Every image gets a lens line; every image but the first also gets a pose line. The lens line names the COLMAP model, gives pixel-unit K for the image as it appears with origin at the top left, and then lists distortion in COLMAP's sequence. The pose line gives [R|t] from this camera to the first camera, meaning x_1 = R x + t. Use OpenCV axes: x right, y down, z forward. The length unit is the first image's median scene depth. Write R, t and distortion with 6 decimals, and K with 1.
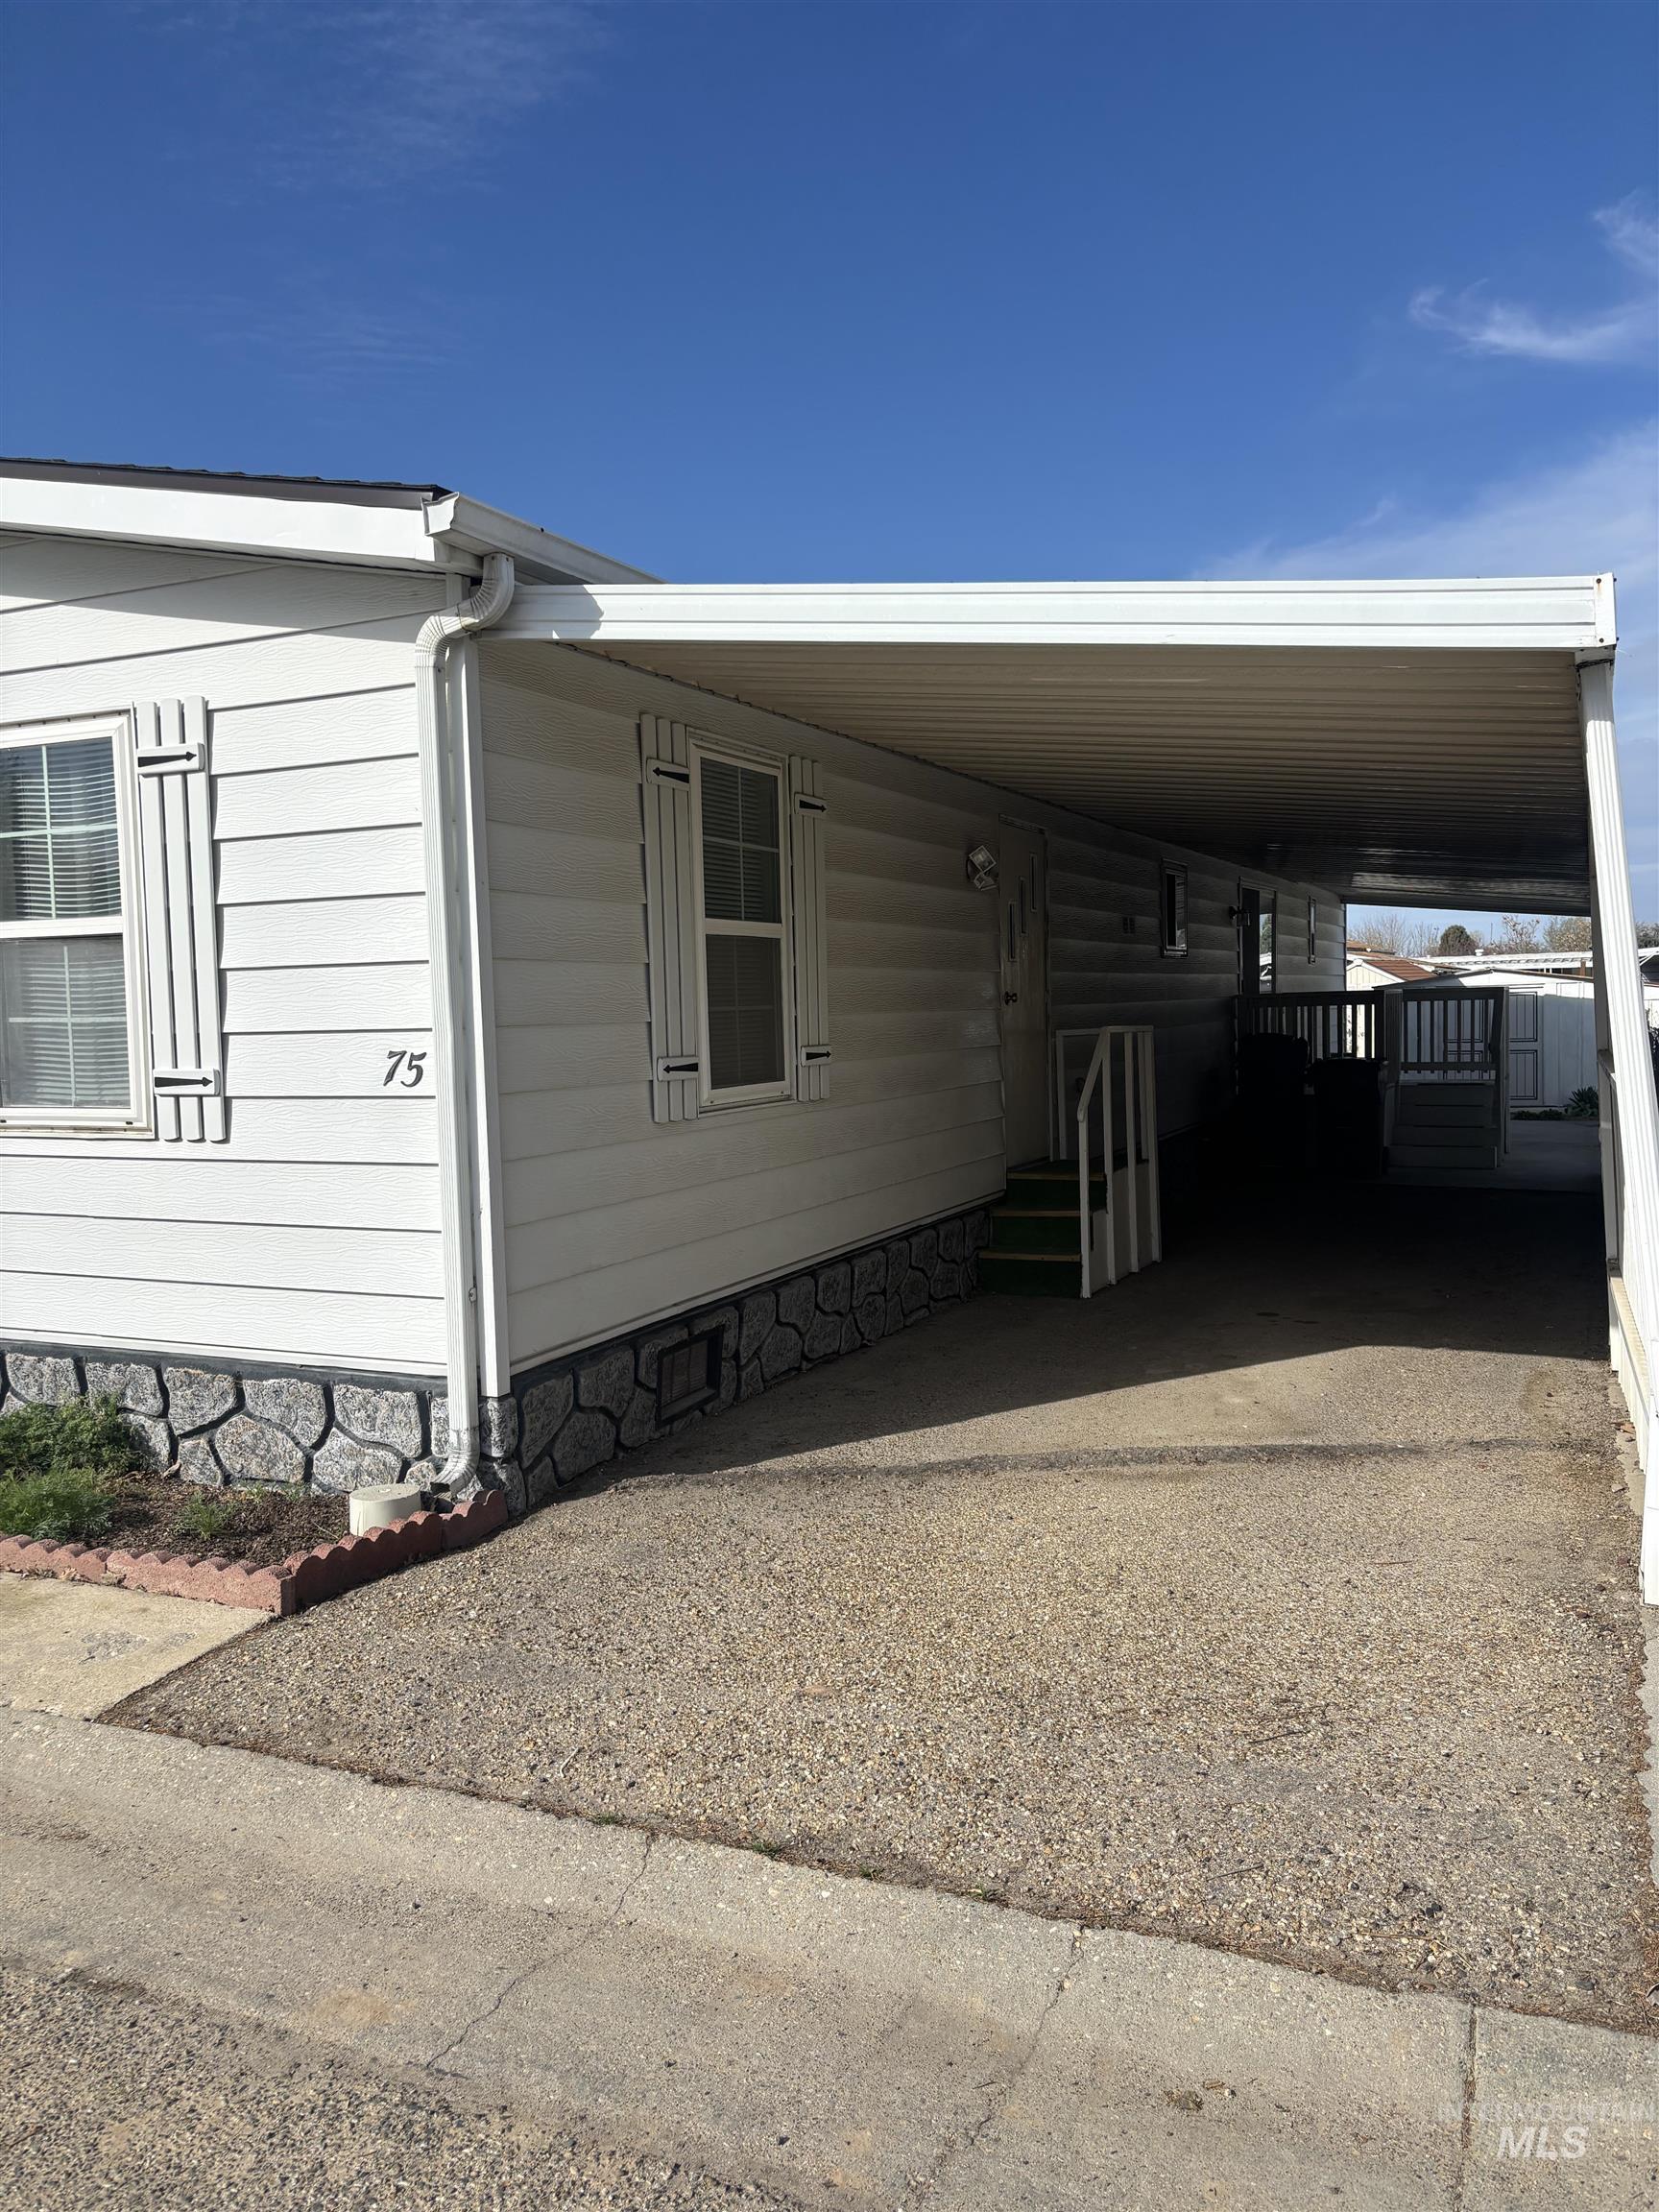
lens RADIAL K [[1616.1, 0, 829.5], [0, 1616.1, 1106.0], [0, 0, 1]] dist [0.227043, -0.315100]
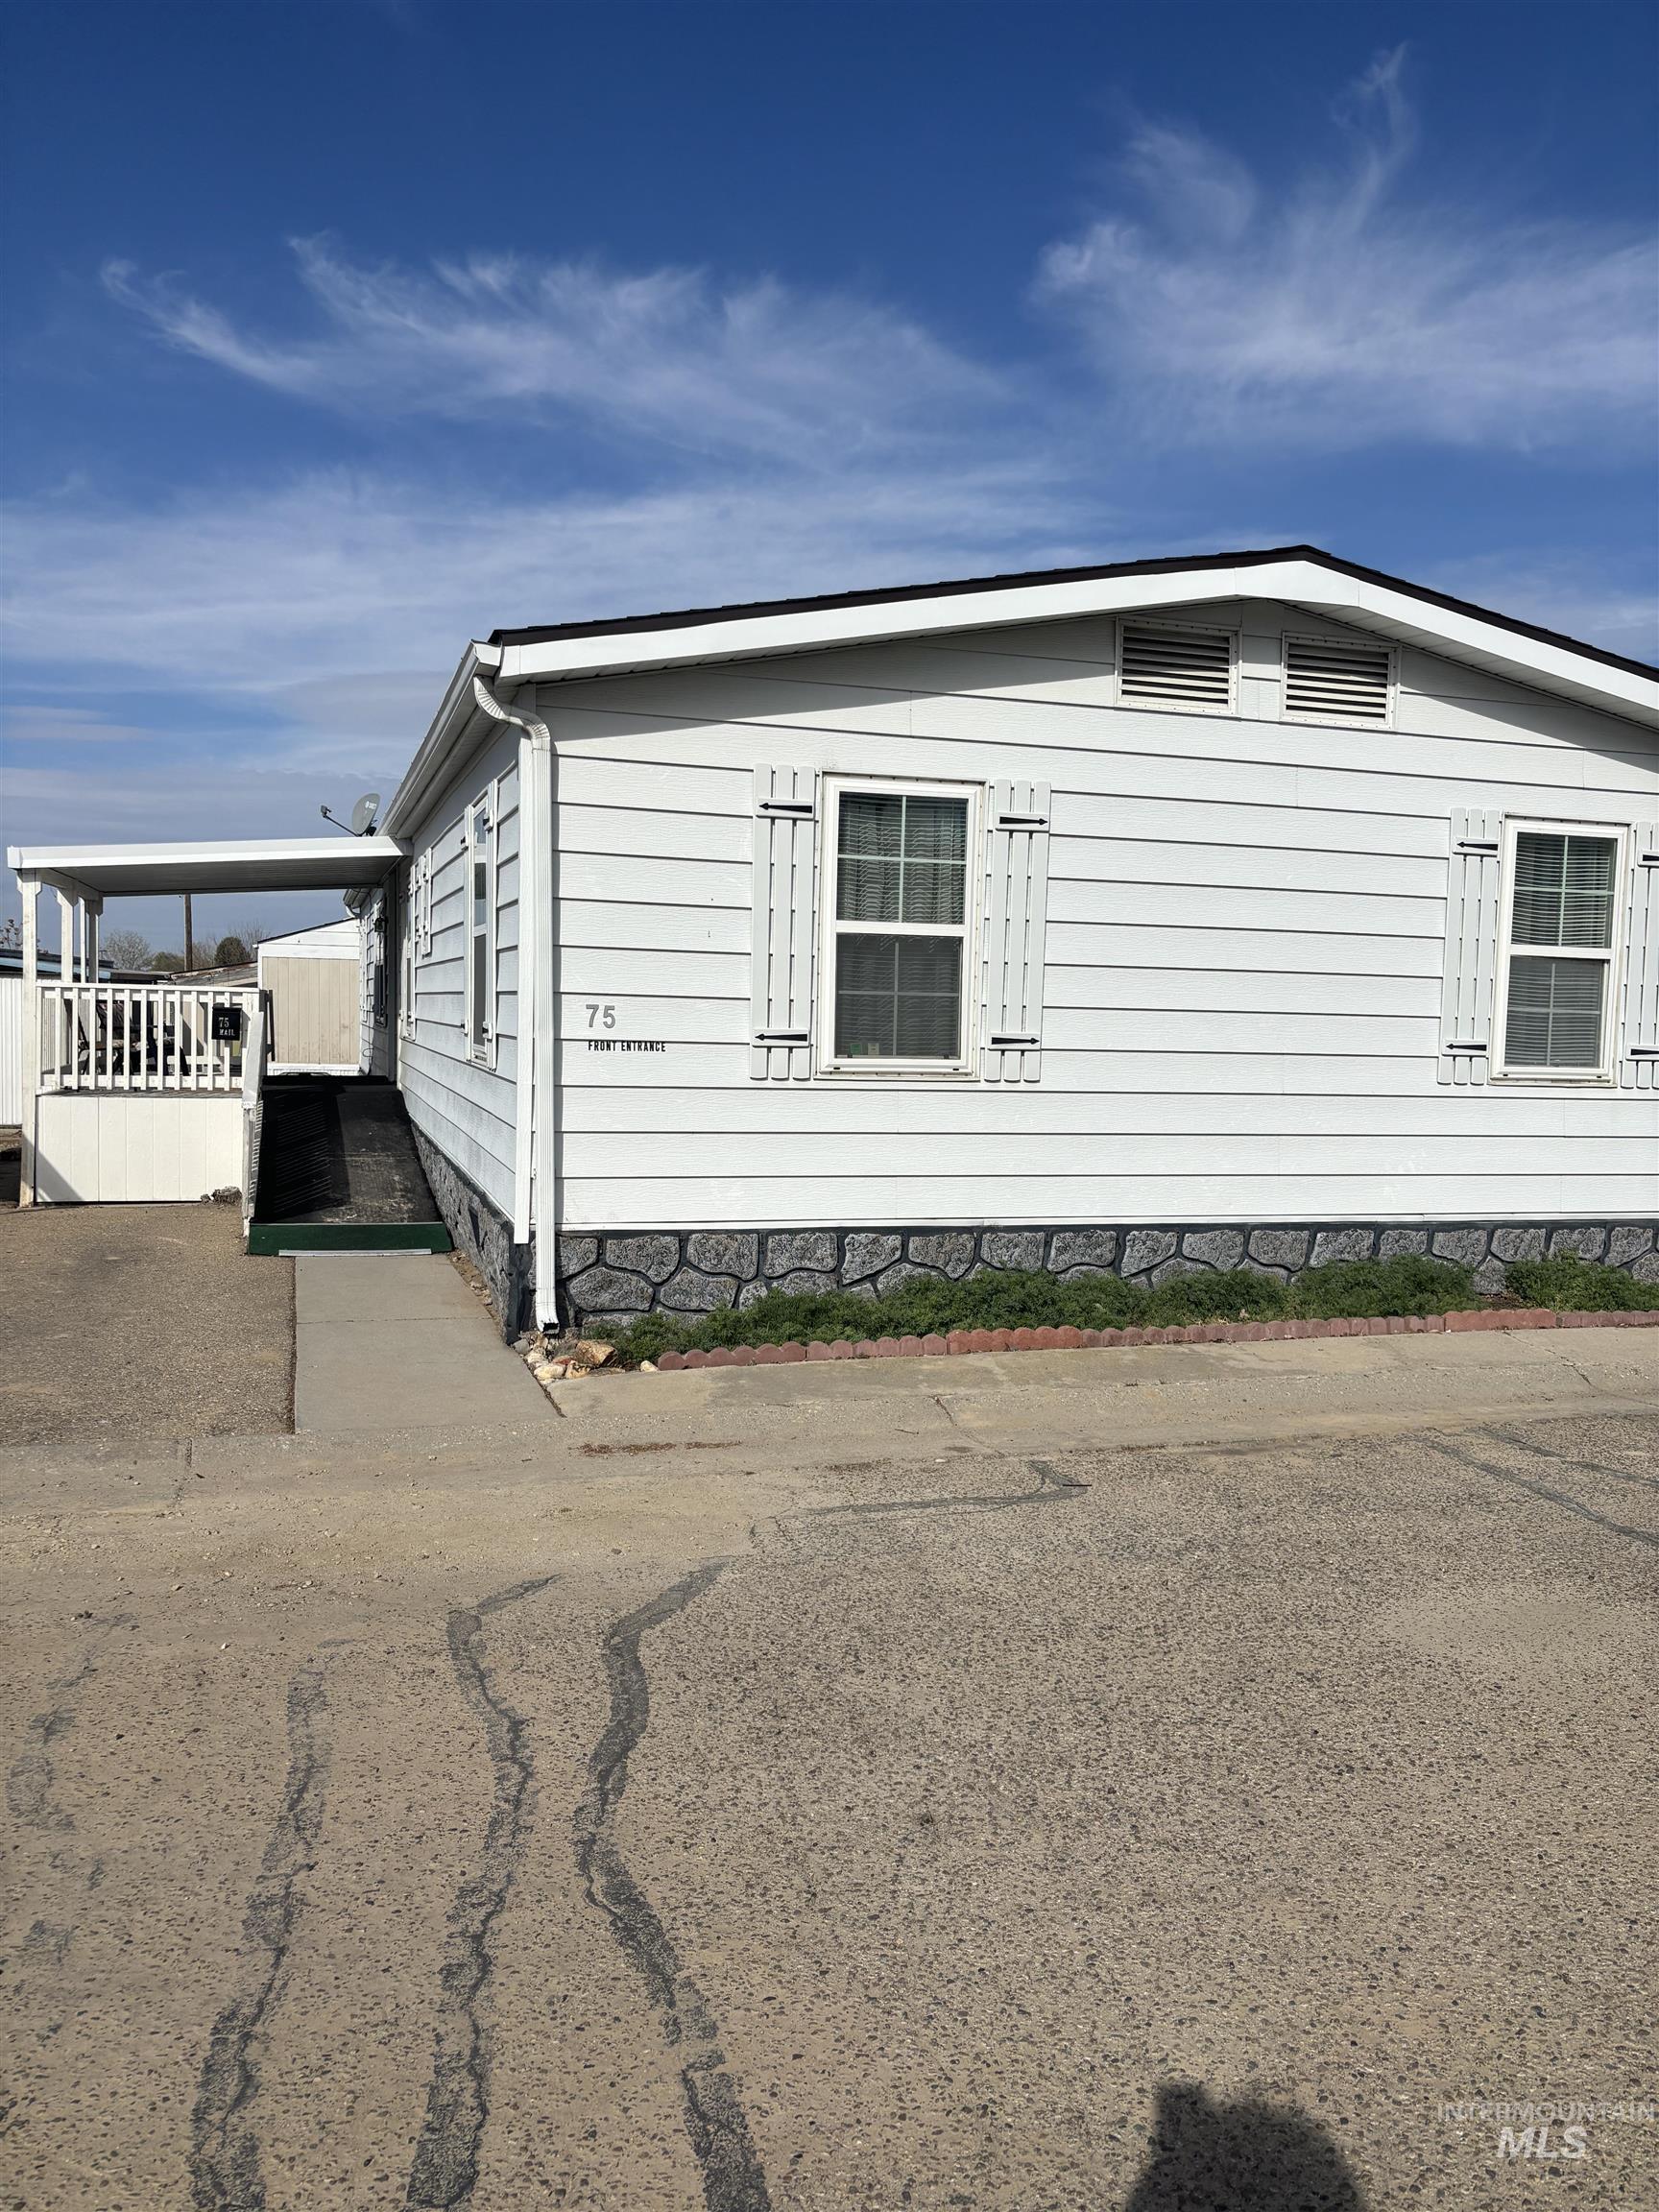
lens RADIAL K [[1689.7, 0, 816.7], [0, 1689.7, 1144.5], [0, 0, 1]] dist [0.028621, 0.003317]
pose [[0.732067, -0.009058, 0.681172, -2.089884], [-0.004567, 0.999824, 0.018203, 0.048377], [-0.681217, -0.016437, 0.731897, 0.315802]]
